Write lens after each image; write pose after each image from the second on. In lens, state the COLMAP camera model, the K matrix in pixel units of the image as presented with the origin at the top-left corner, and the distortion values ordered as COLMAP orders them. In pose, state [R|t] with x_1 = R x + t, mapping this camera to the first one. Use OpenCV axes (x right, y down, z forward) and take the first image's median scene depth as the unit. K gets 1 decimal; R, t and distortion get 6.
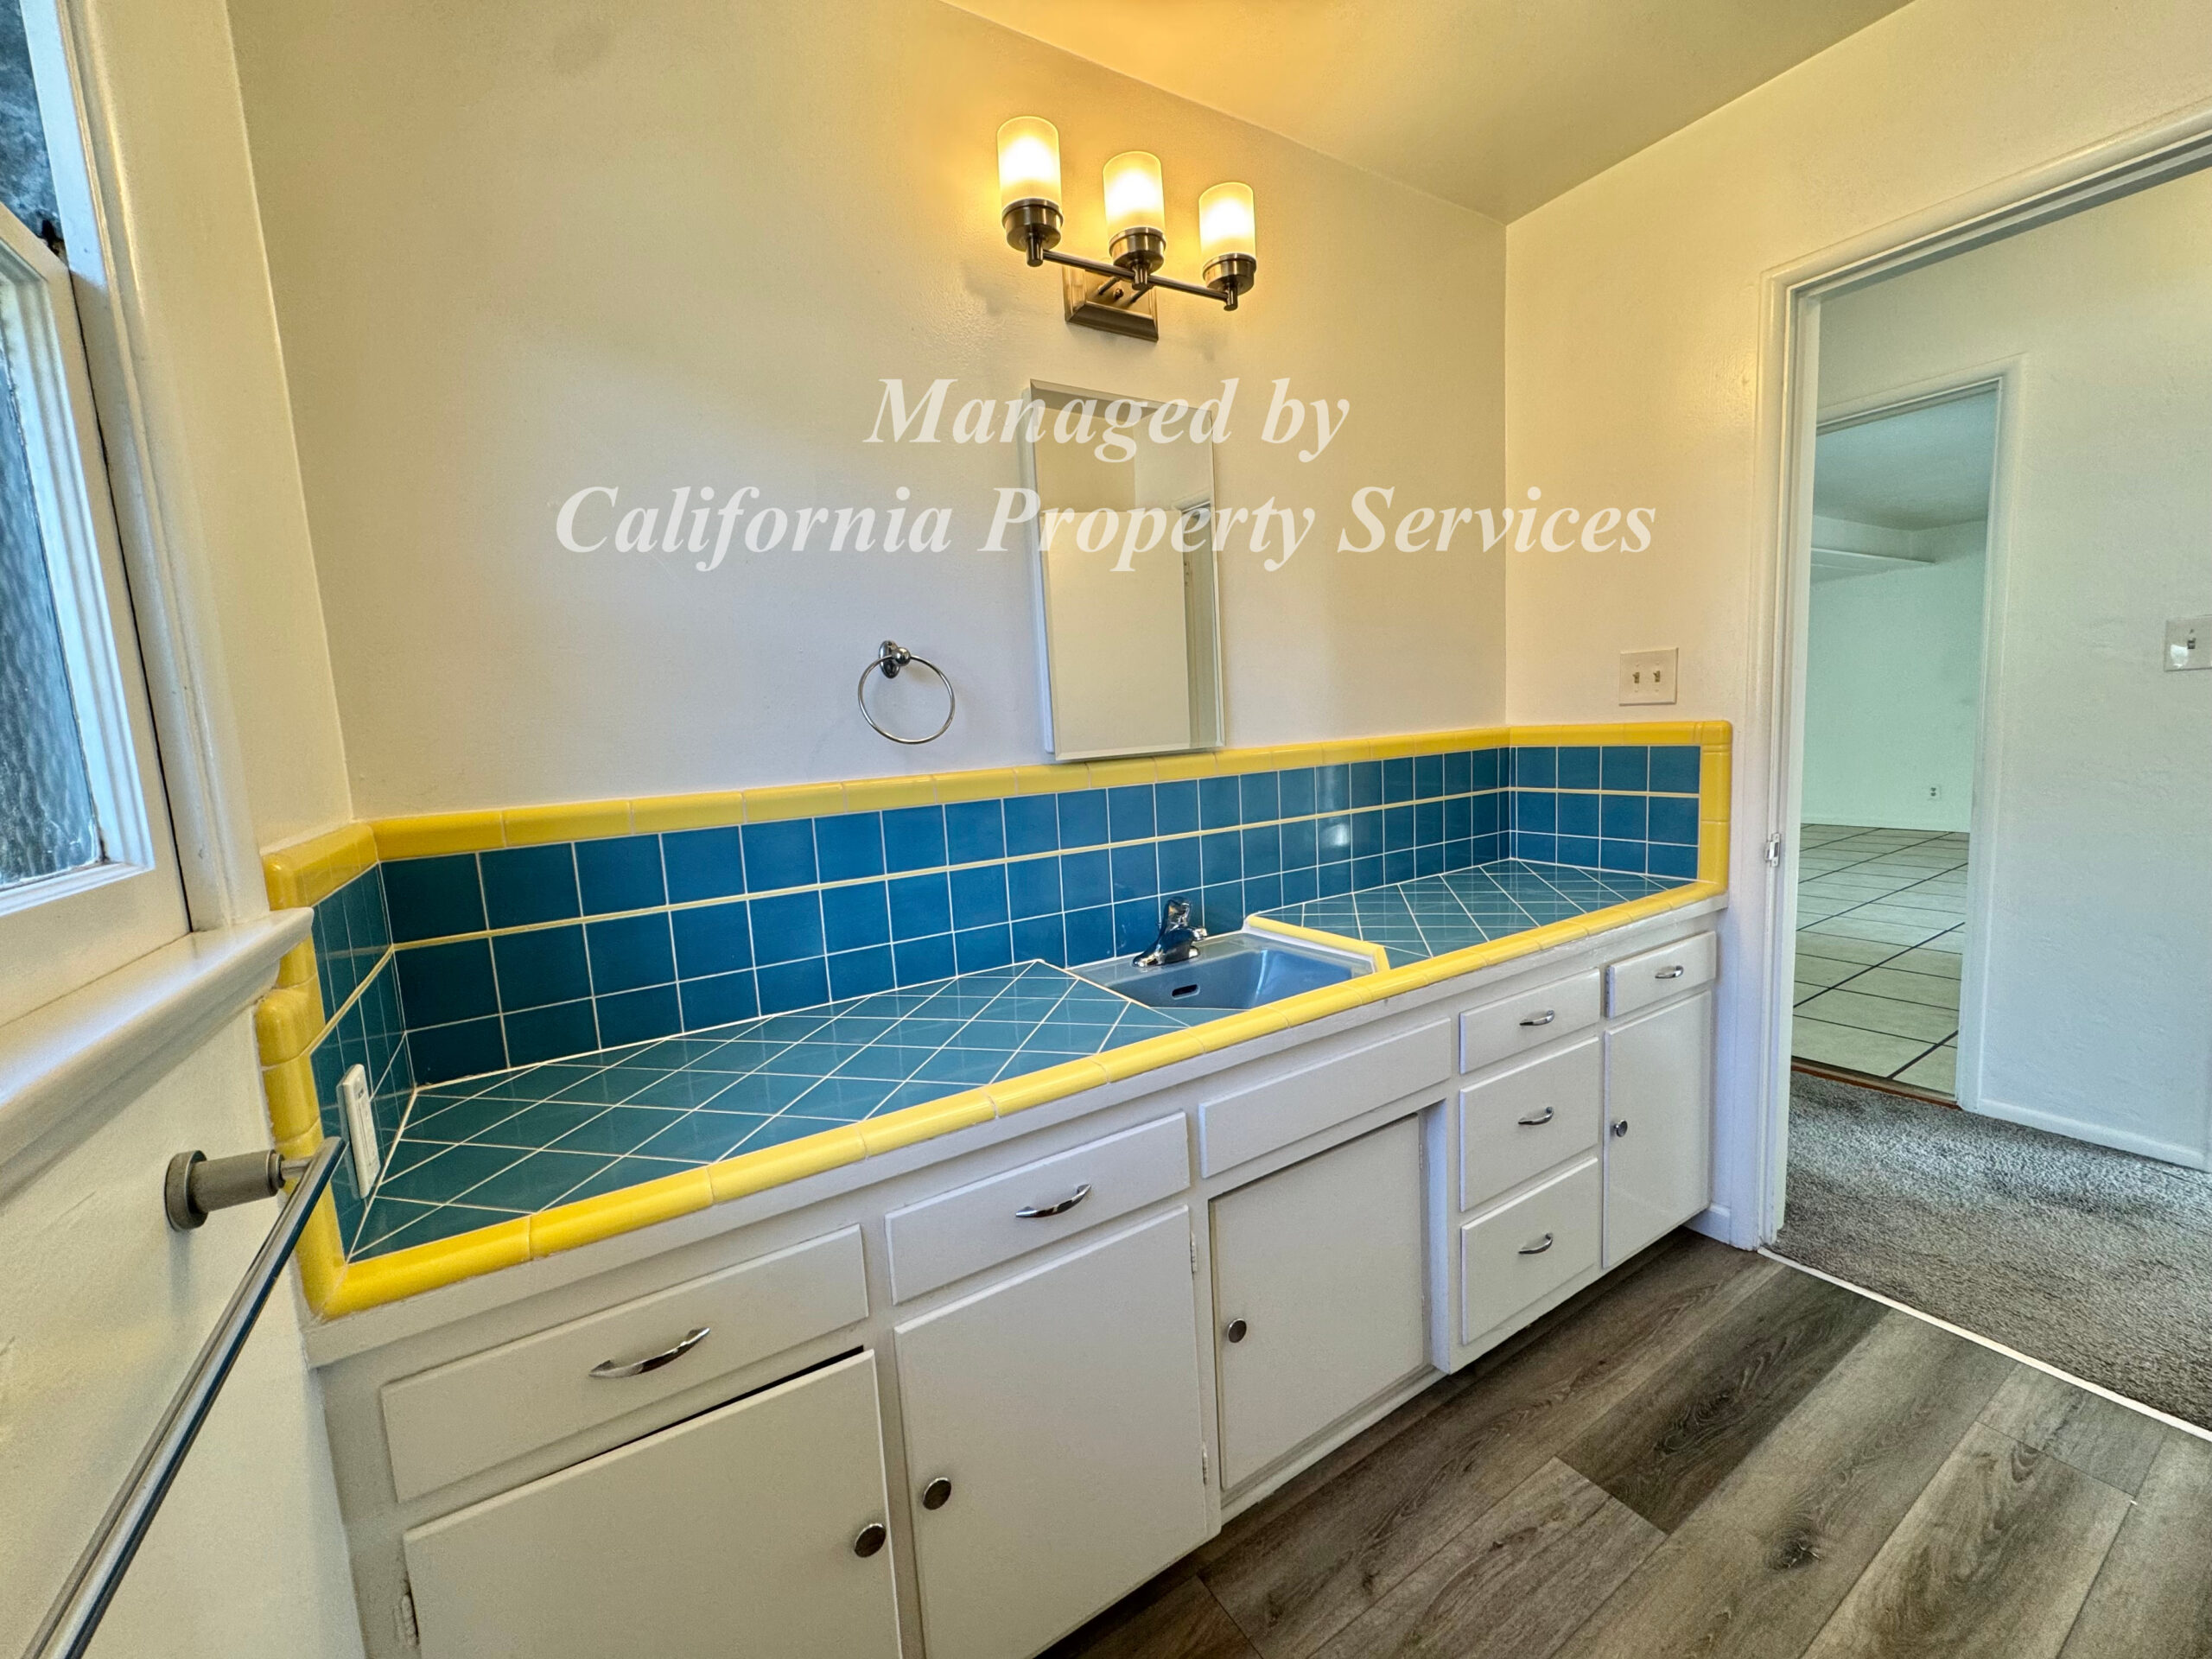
lens RADIAL K [[881.3, 0, 1102.9], [0, 881.3, 829.0], [0, 0, 1]] dist [-0.002025, -0.000291]
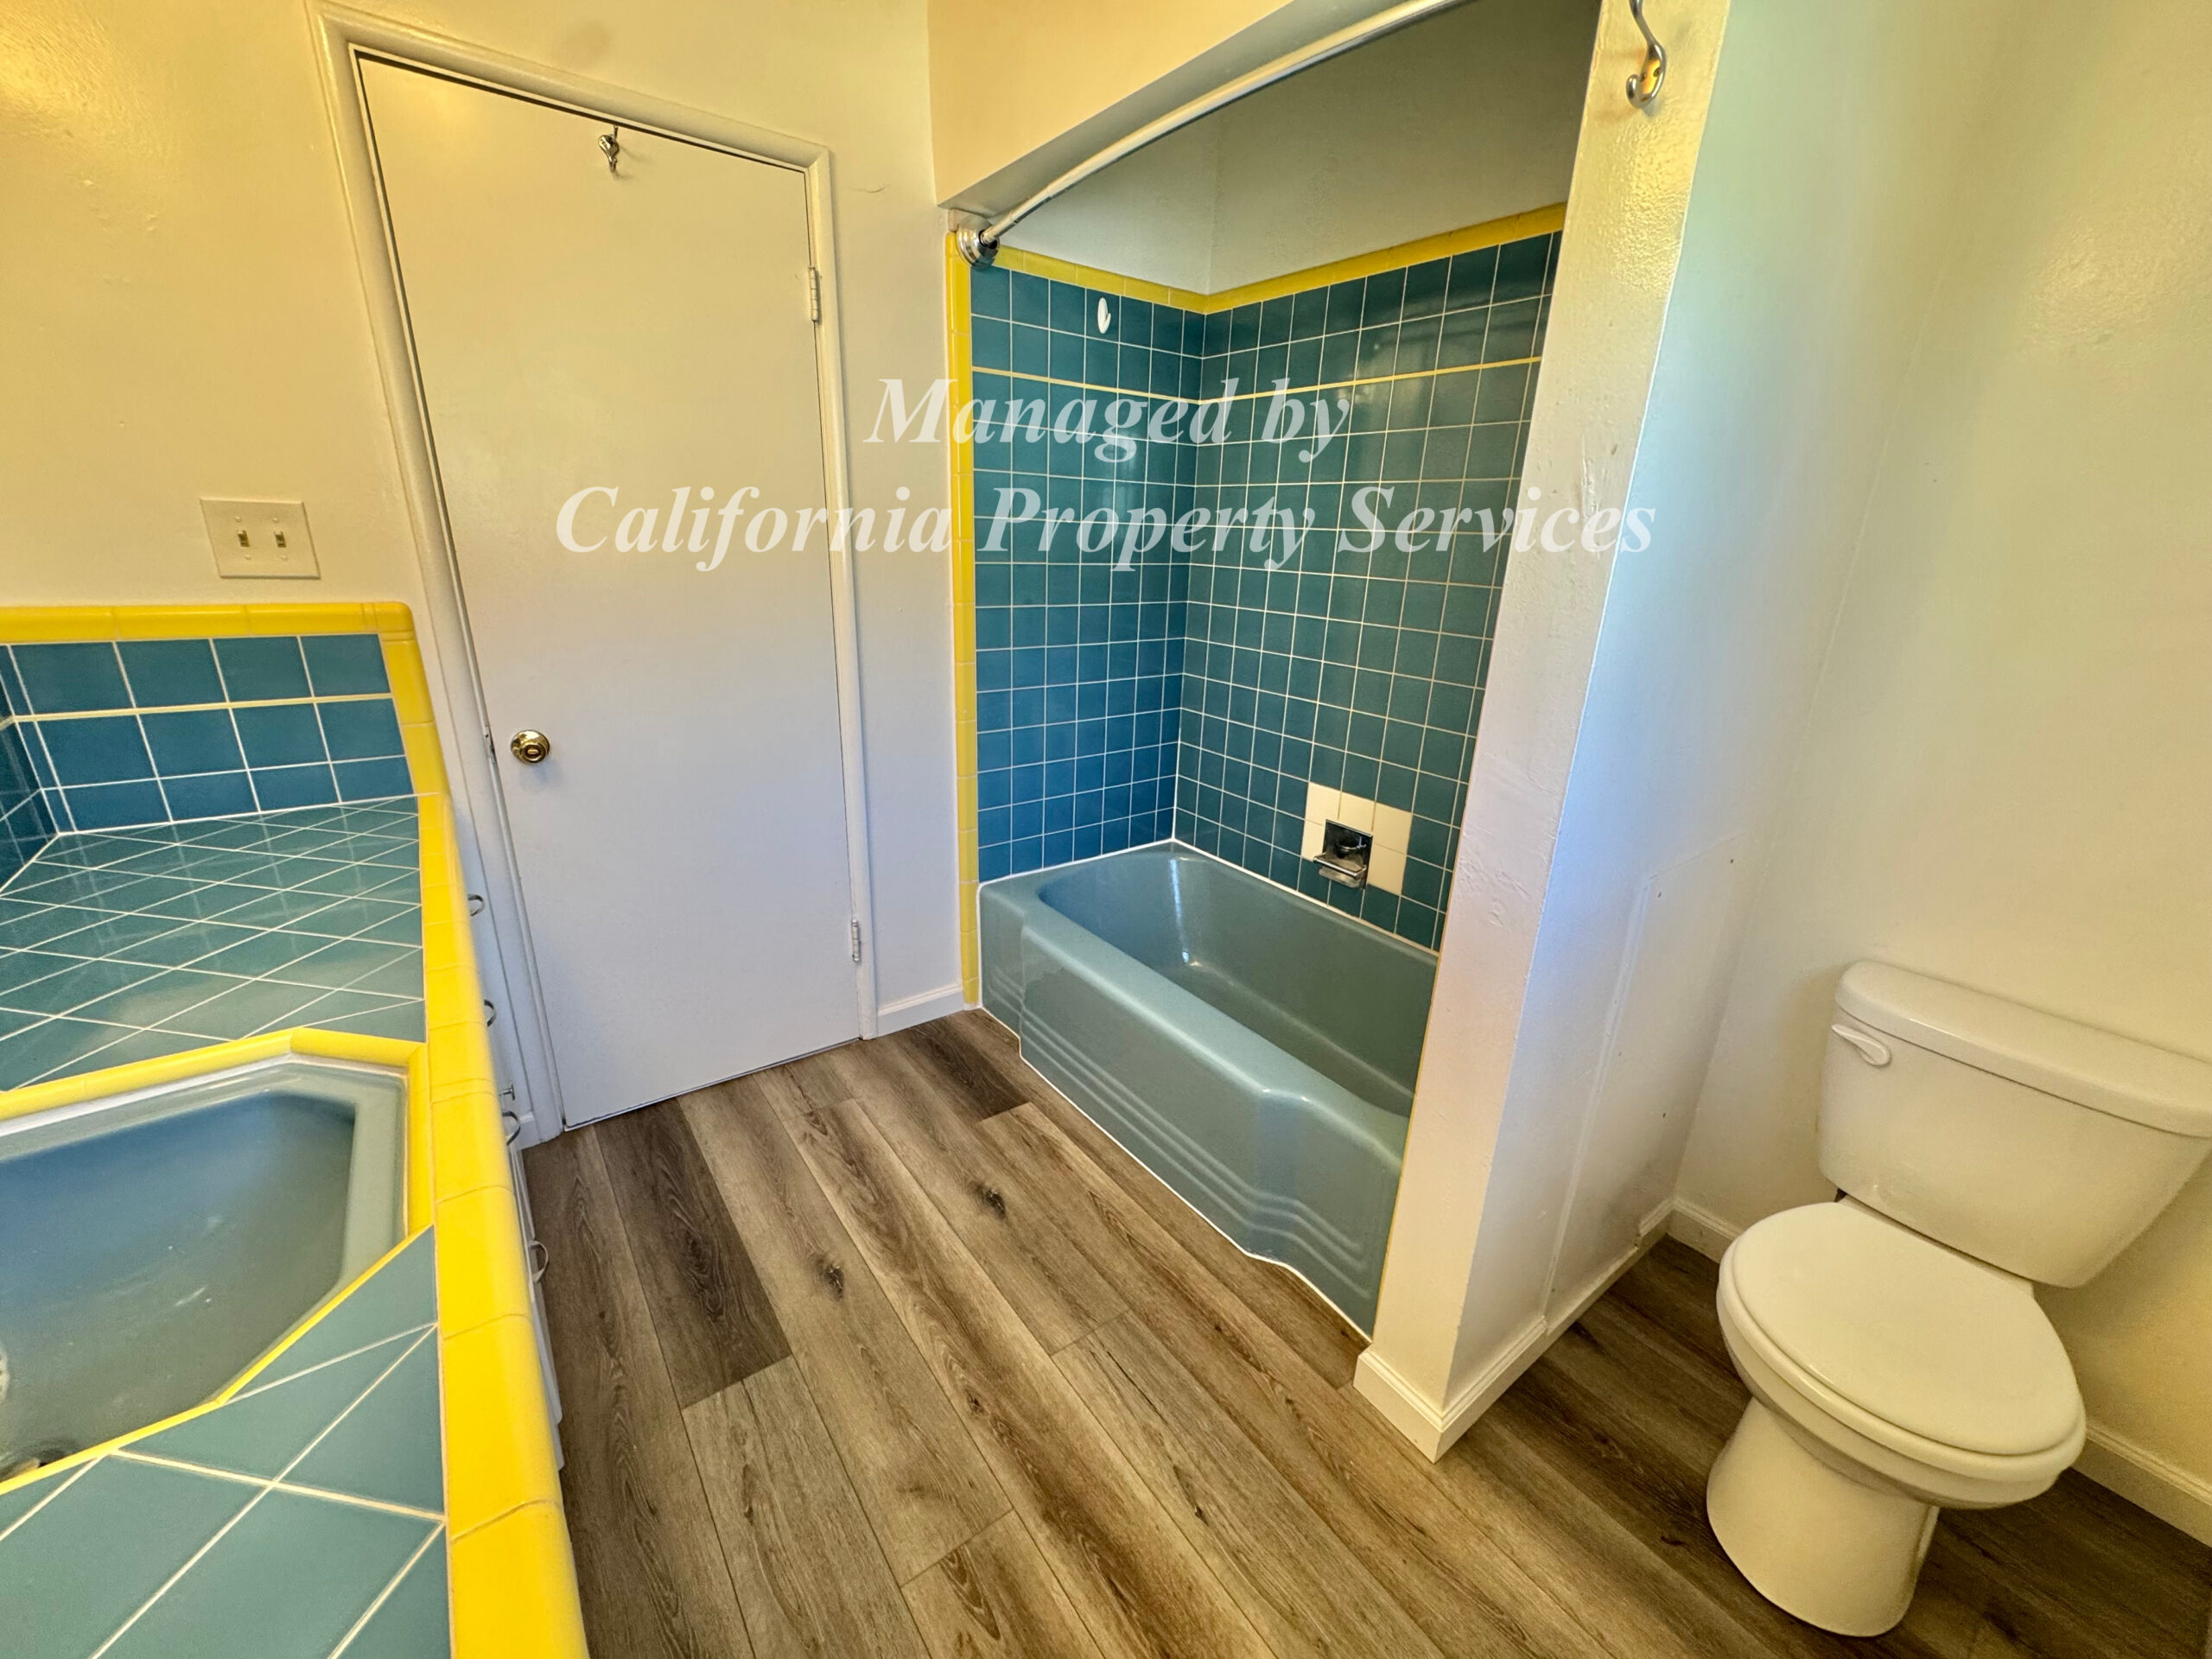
lens RADIAL K [[881.3, 0, 1105.1], [0, 881.3, 828.7], [0, 0, 1]] dist [-0.002025, -0.000291]
pose [[-0.084656, -0.269187, 0.959360, -0.281029], [0.090657, 0.956742, 0.276452, -0.117847], [-0.992277, 0.110376, -0.056590, 0.547819]]
